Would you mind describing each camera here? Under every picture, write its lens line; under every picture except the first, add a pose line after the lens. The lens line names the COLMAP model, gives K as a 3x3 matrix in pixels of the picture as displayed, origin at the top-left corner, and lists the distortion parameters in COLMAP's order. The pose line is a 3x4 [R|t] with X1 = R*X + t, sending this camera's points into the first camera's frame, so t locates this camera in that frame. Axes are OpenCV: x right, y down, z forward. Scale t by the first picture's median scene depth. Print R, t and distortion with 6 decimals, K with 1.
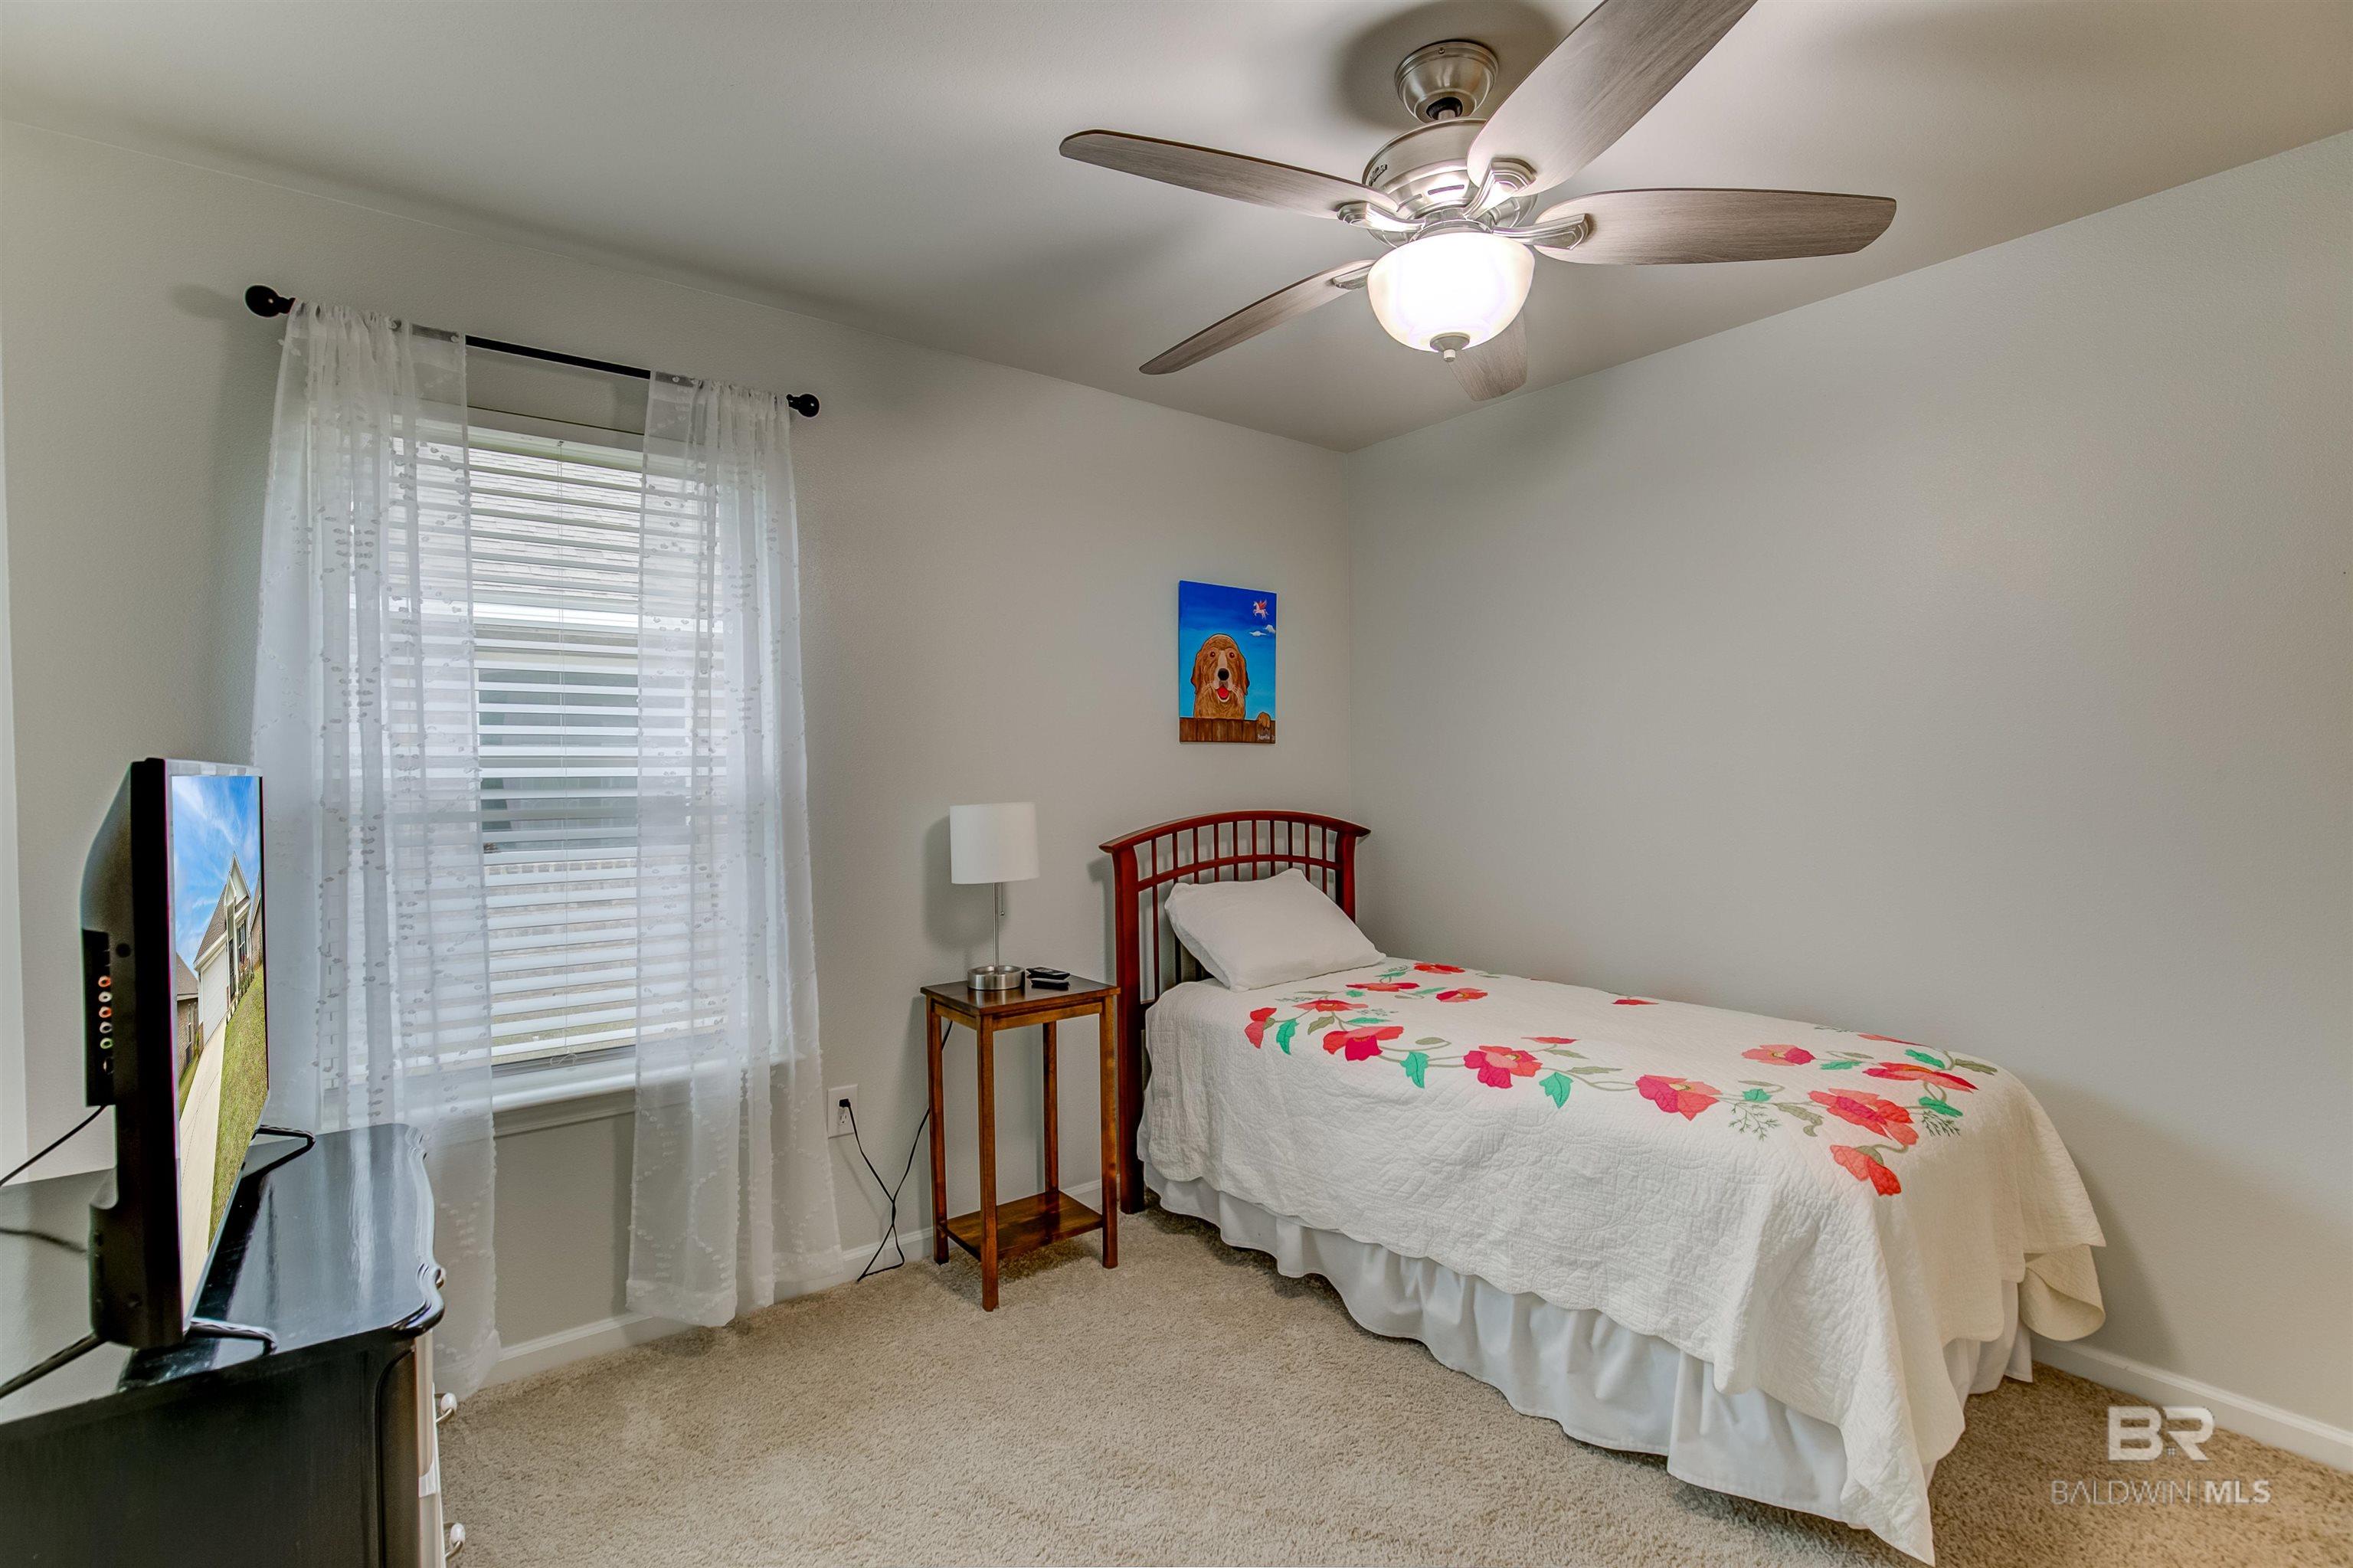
lens RADIAL K [[1069.2, 0, 1180.9], [0, 1069.2, 785.5], [0, 0, 1]] dist [-0.014813, -0.000174]
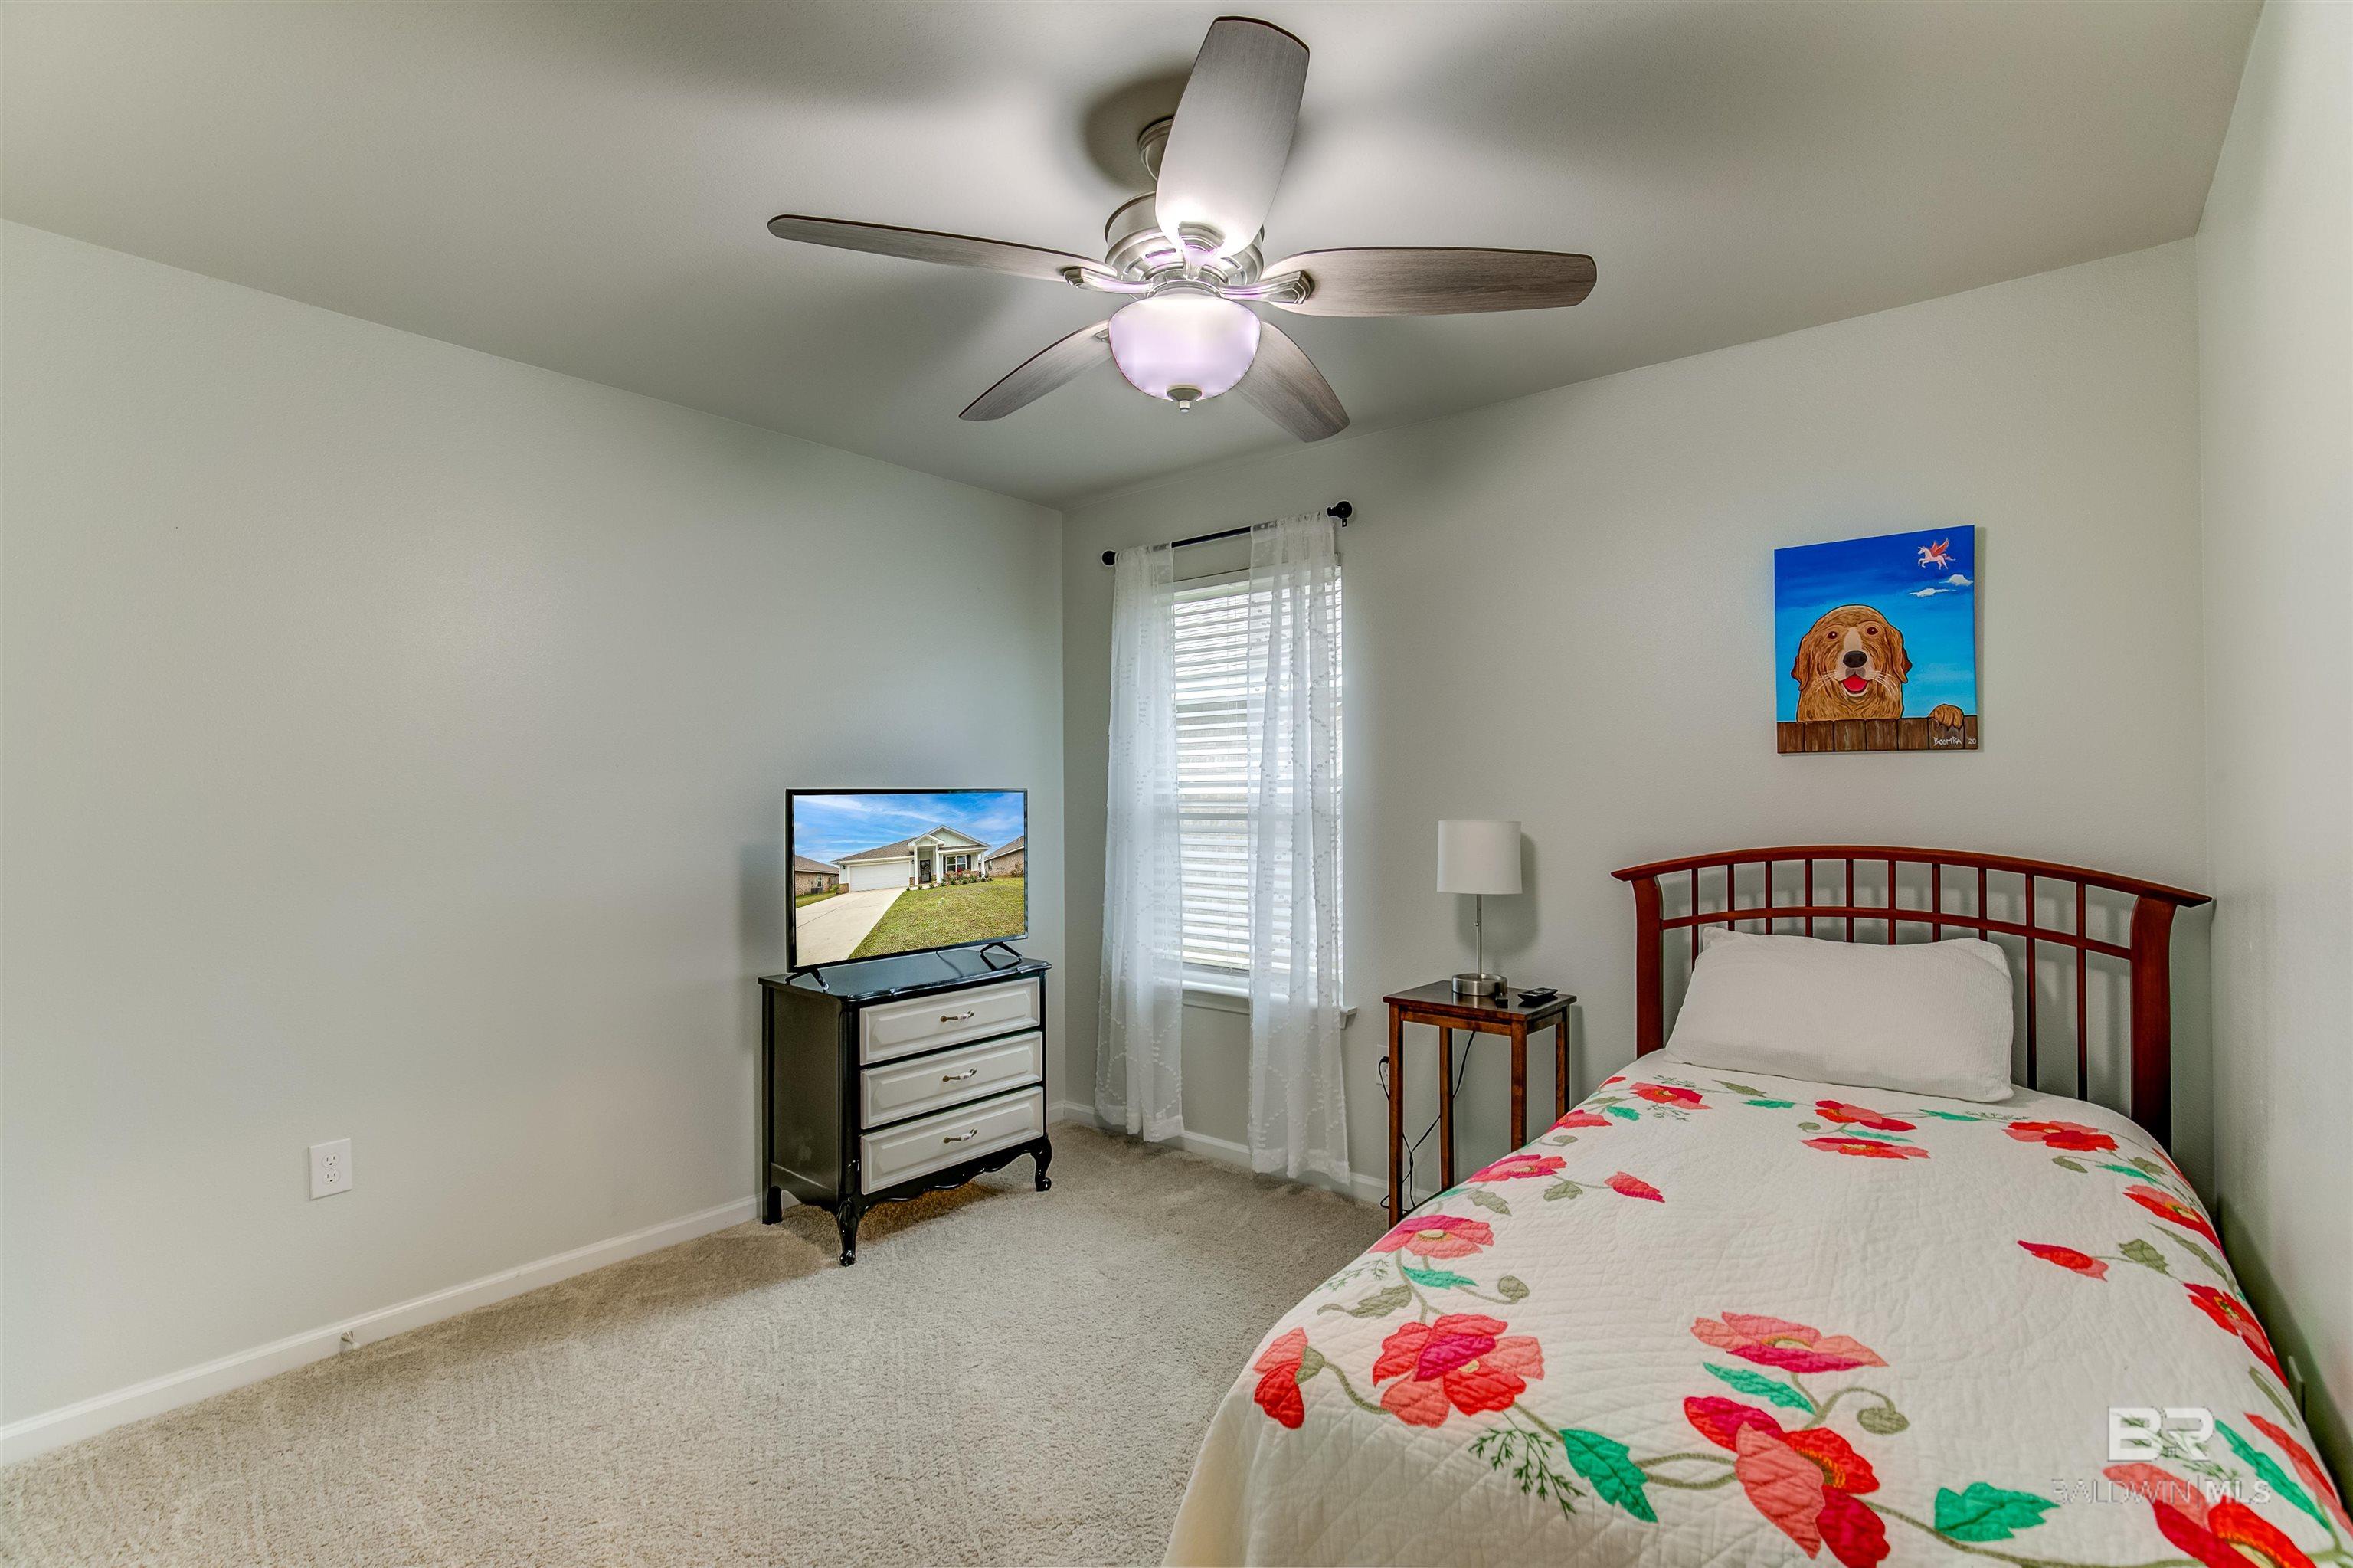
lens RADIAL K [[1069.2, 0, 1180.9], [0, 1069.2, 785.5], [0, 0, 1]] dist [-0.014813, -0.000174]
pose [[0.217536, -0.002404, -0.976049, 0.682556], [-0.013312, 0.999897, -0.005429, -0.007164], [0.975962, 0.014174, 0.217481, 0.407324]]
